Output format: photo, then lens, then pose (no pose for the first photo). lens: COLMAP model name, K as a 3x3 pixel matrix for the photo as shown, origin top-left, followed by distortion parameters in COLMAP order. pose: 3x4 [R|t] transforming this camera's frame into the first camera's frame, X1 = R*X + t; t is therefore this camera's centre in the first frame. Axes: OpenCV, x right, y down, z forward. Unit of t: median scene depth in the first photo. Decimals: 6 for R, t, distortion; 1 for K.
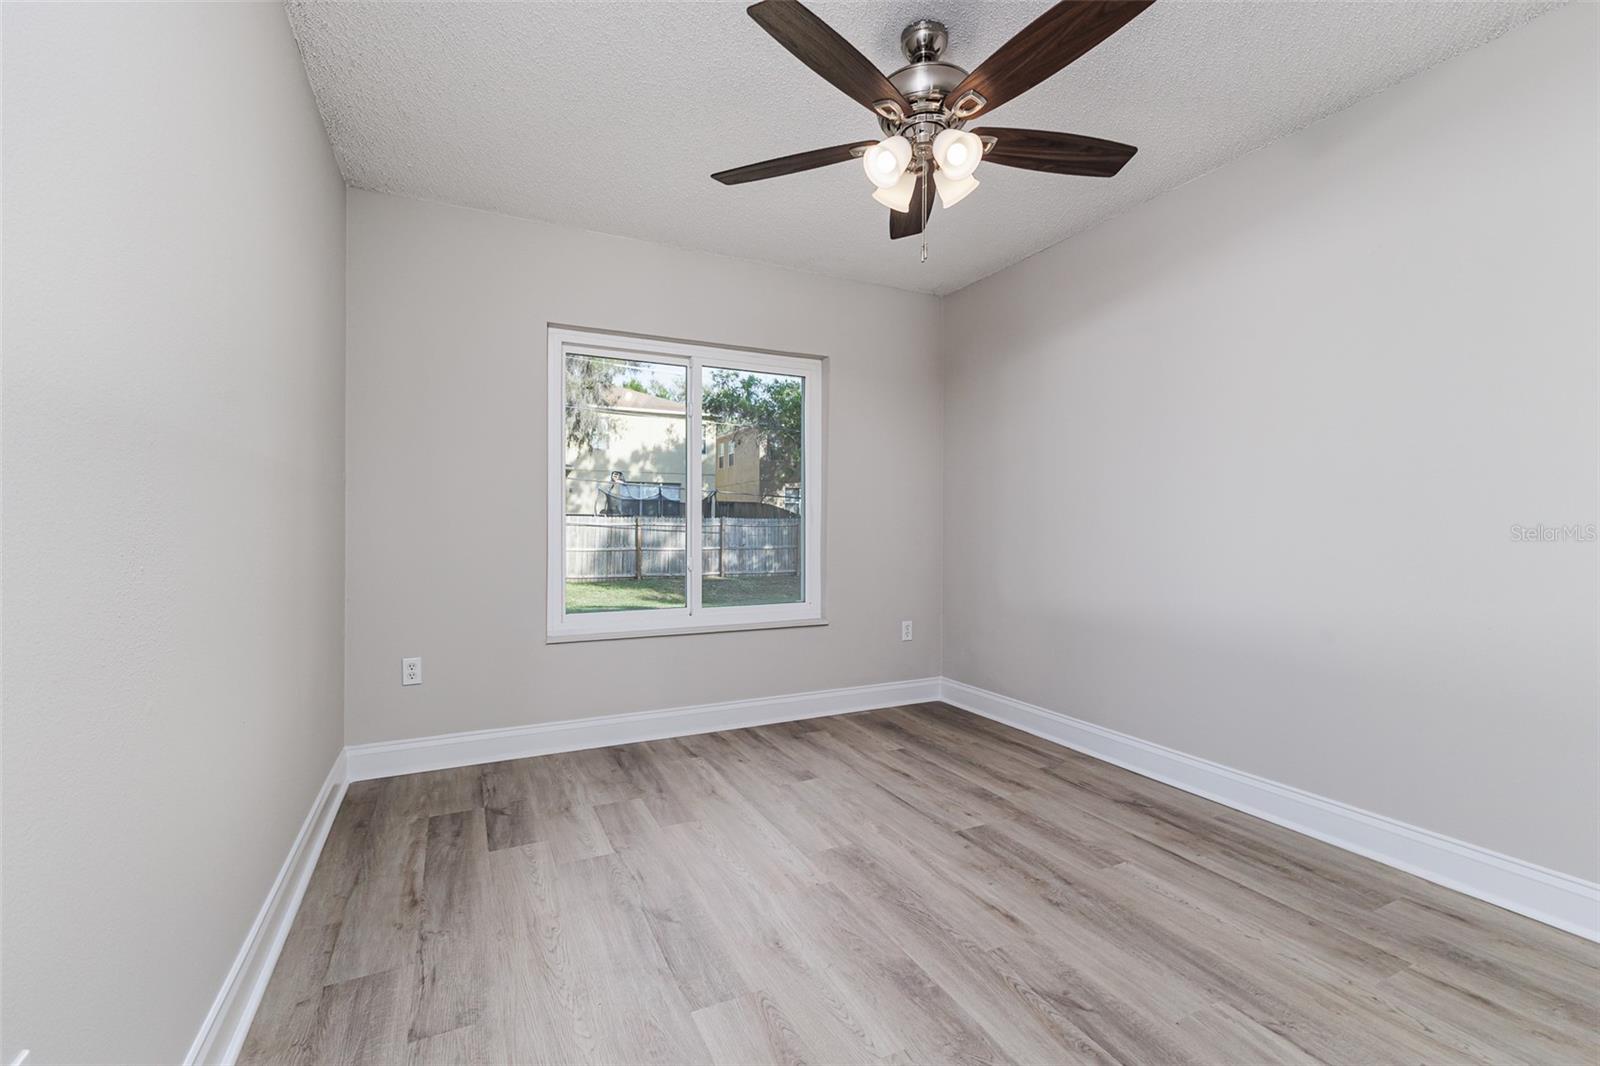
lens RADIAL K [[689.1, 0, 806.1], [0, 689.1, 522.0], [0, 0, 1]] dist [0.000680, -0.000034]
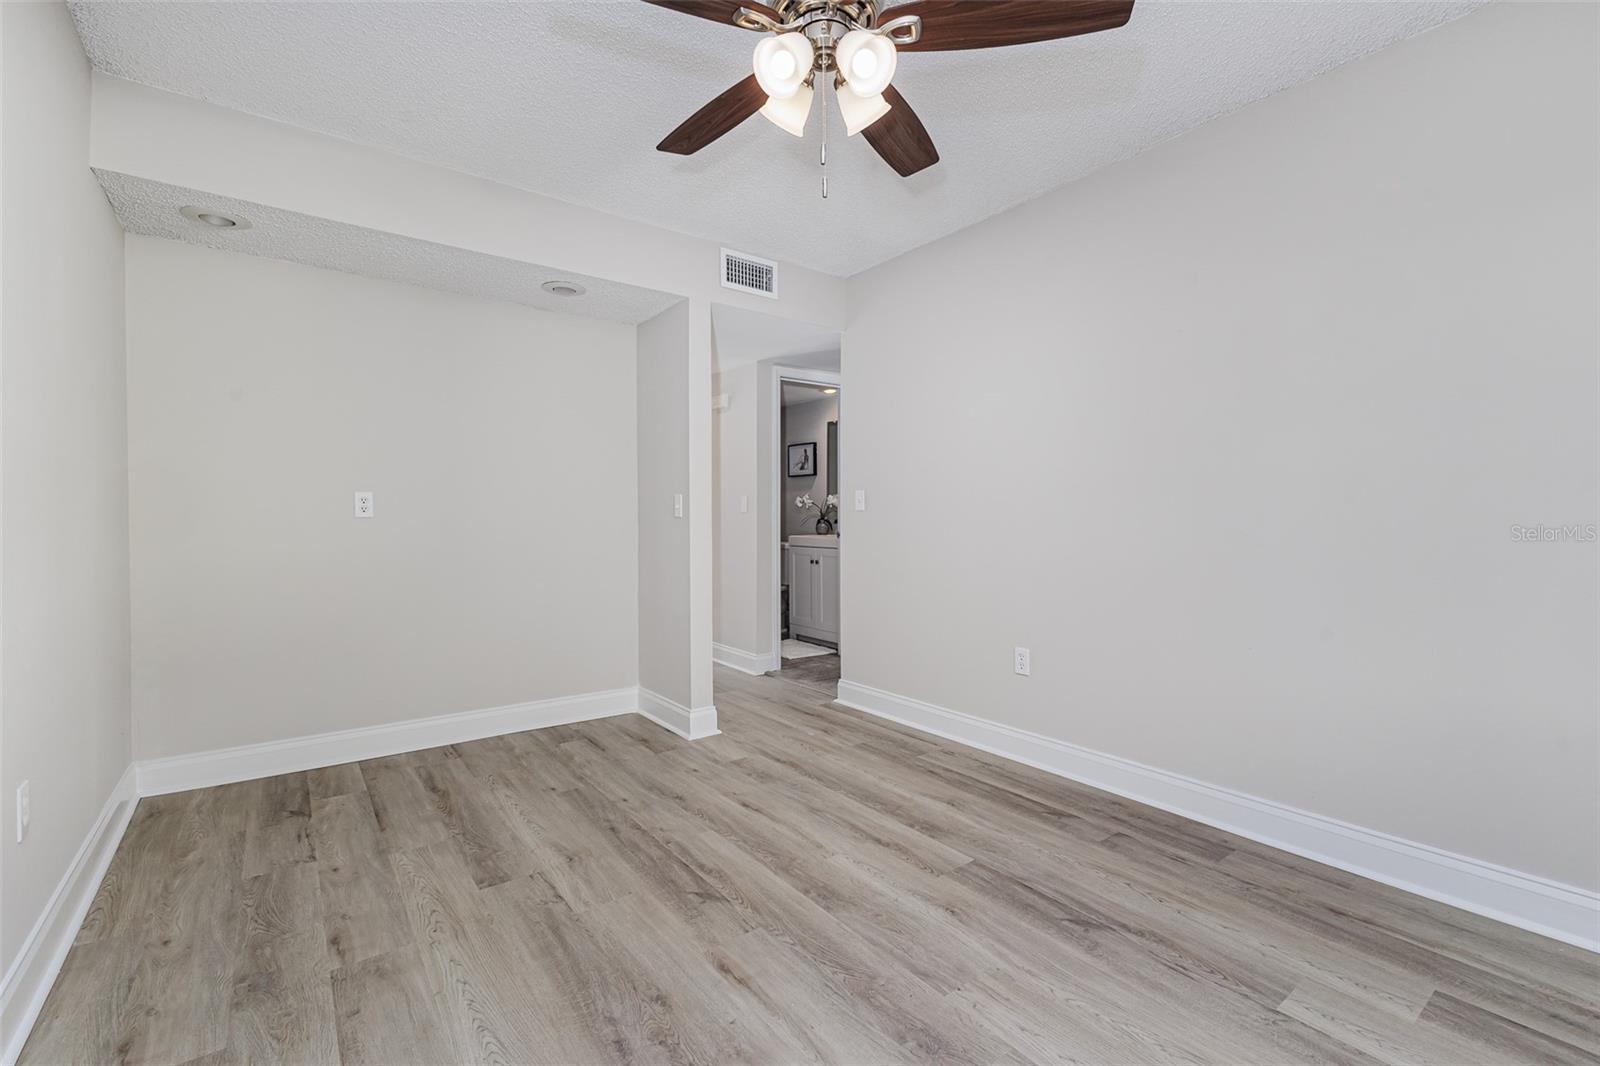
lens RADIAL K [[689.1, 0, 806.1], [0, 689.1, 522.0], [0, 0, 1]] dist [0.000680, -0.000034]
pose [[-0.982314, 0.002460, -0.187226, 0.387610], [0.001898, 0.999993, 0.003182, 0.001046], [0.187232, 0.002771, -0.982312, 2.044493]]
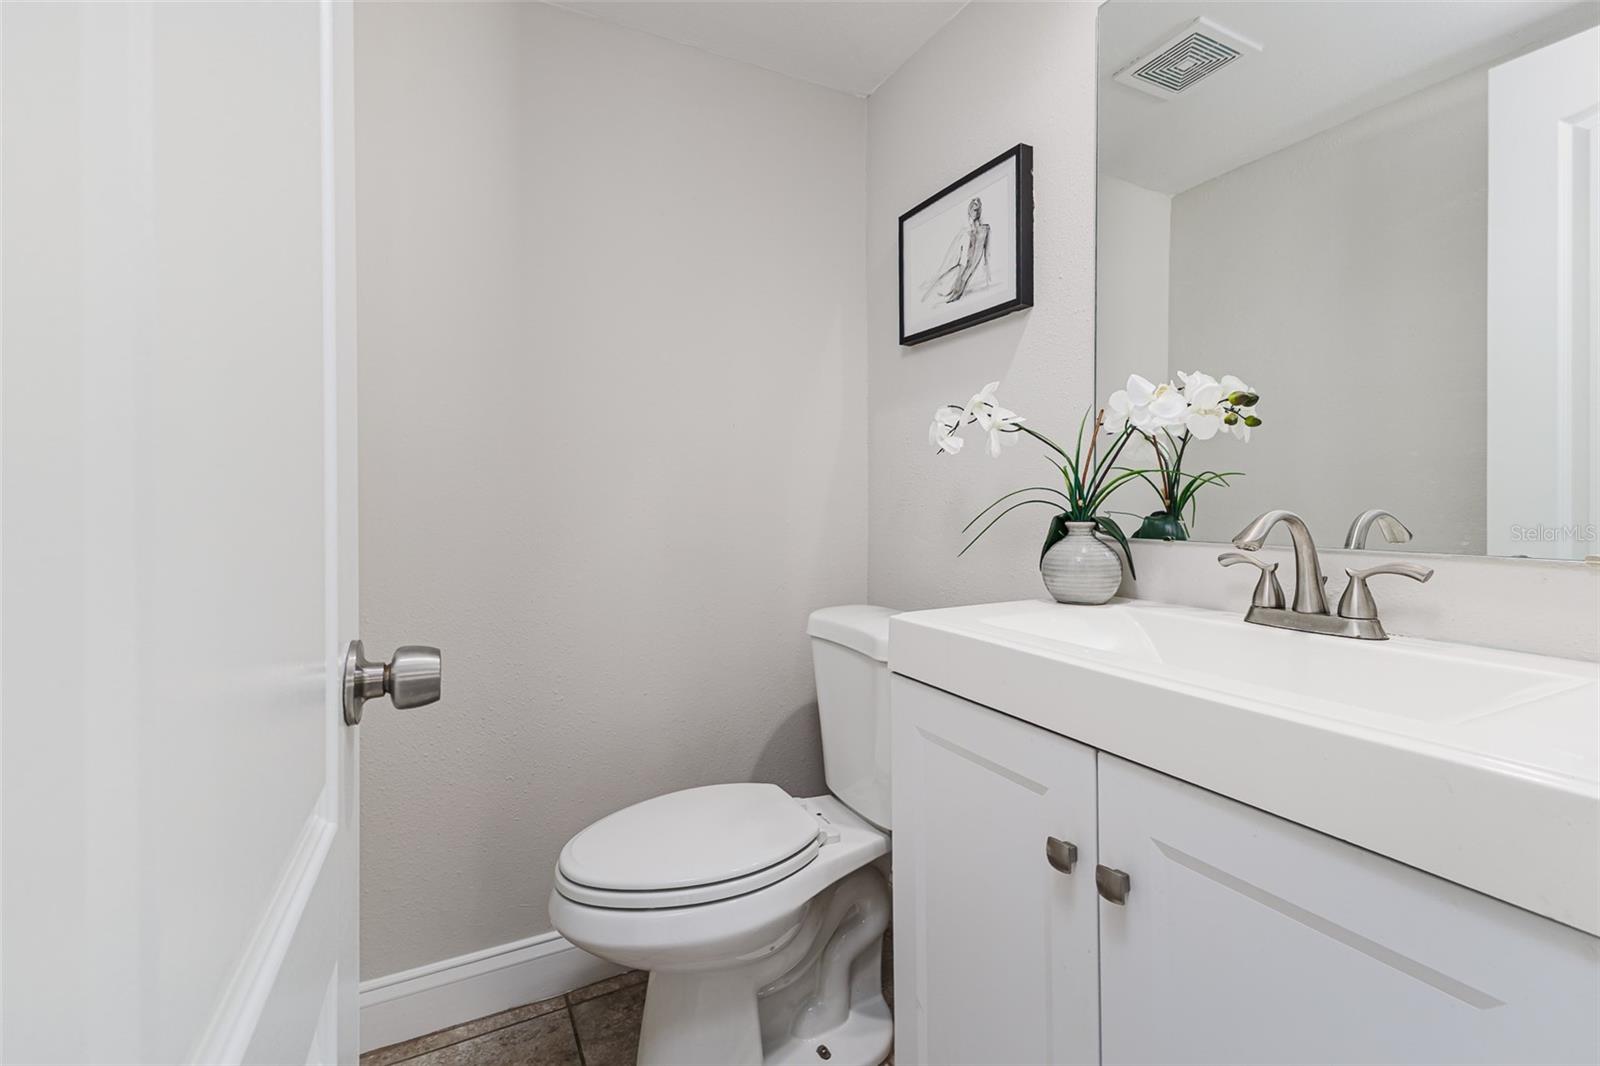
lens RADIAL K [[689.1, 0, 806.1], [0, 689.1, 522.0], [0, 0, 1]] dist [0.000680, -0.000034]
pose [[-0.999887, 0.007615, 0.012948, 0.337937], [0.007656, 0.999966, 0.003102, 0.000805], [-0.012924, 0.003201, -0.999911, 1.764038]]
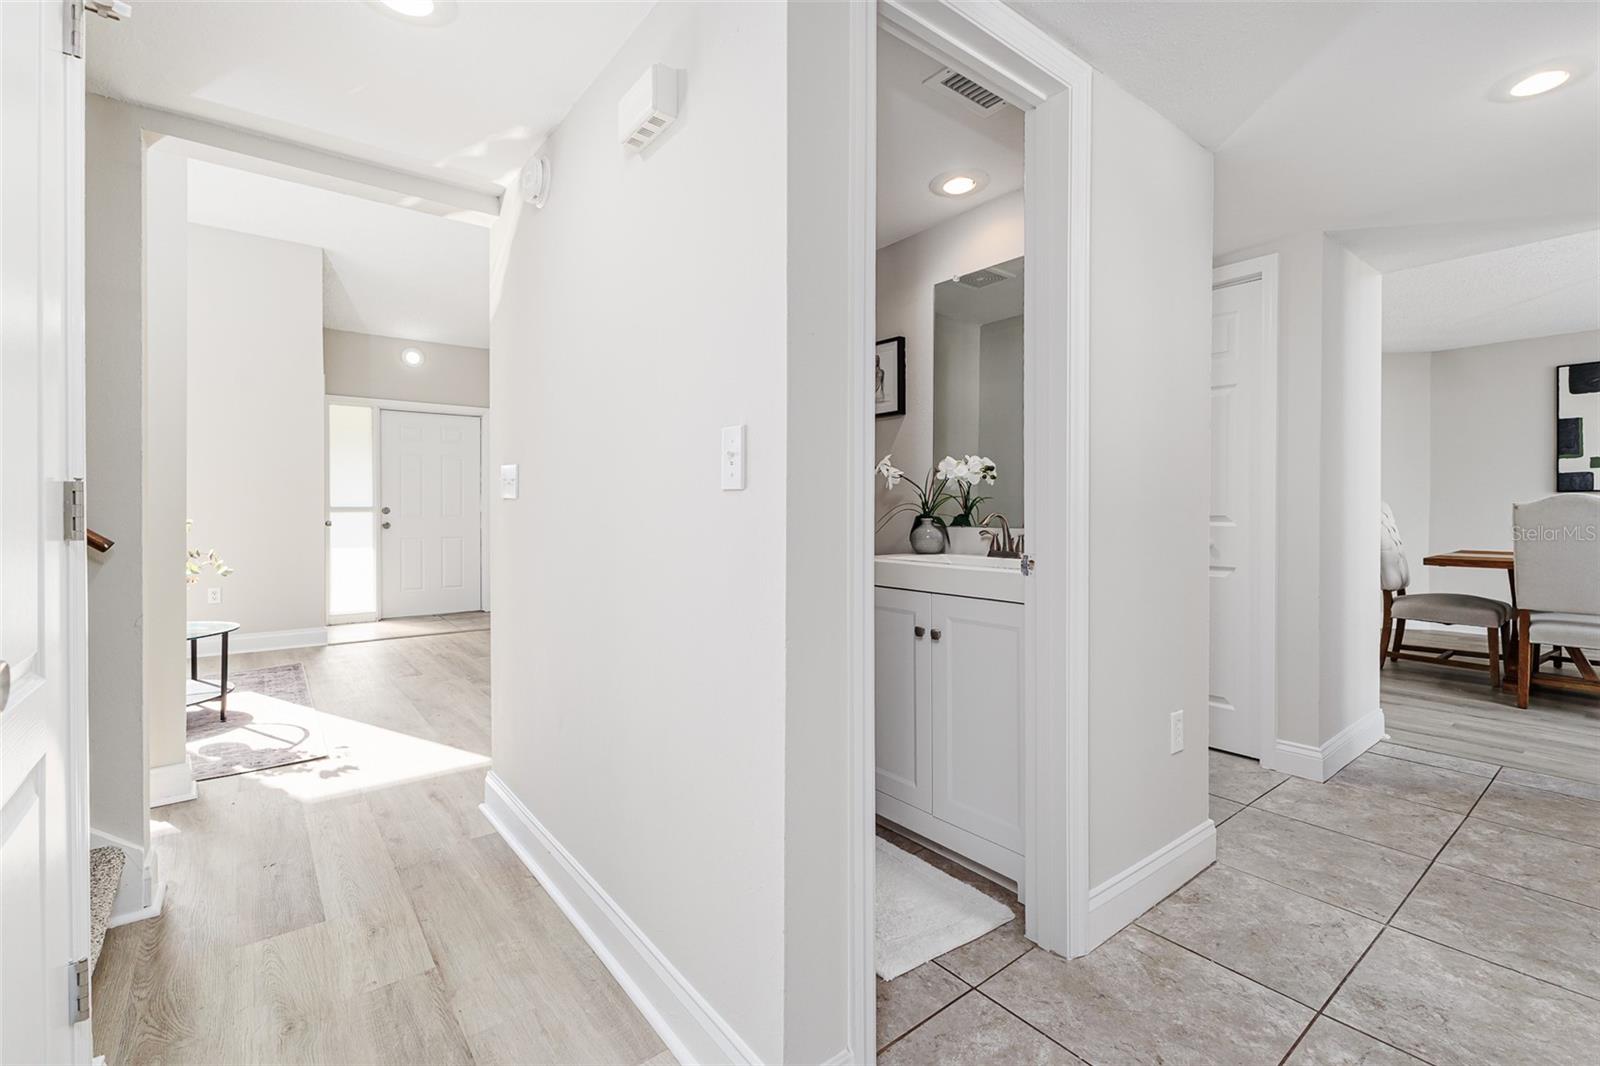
lens RADIAL K [[689.1, 0, 806.1], [0, 689.1, 522.0], [0, 0, 1]] dist [0.000680, -0.000034]
pose [[-0.983568, 0.009529, -0.180285, 0.364380], [0.009136, 0.999954, 0.003009, 0.001270], [0.180306, 0.001312, -0.983610, 1.837505]]
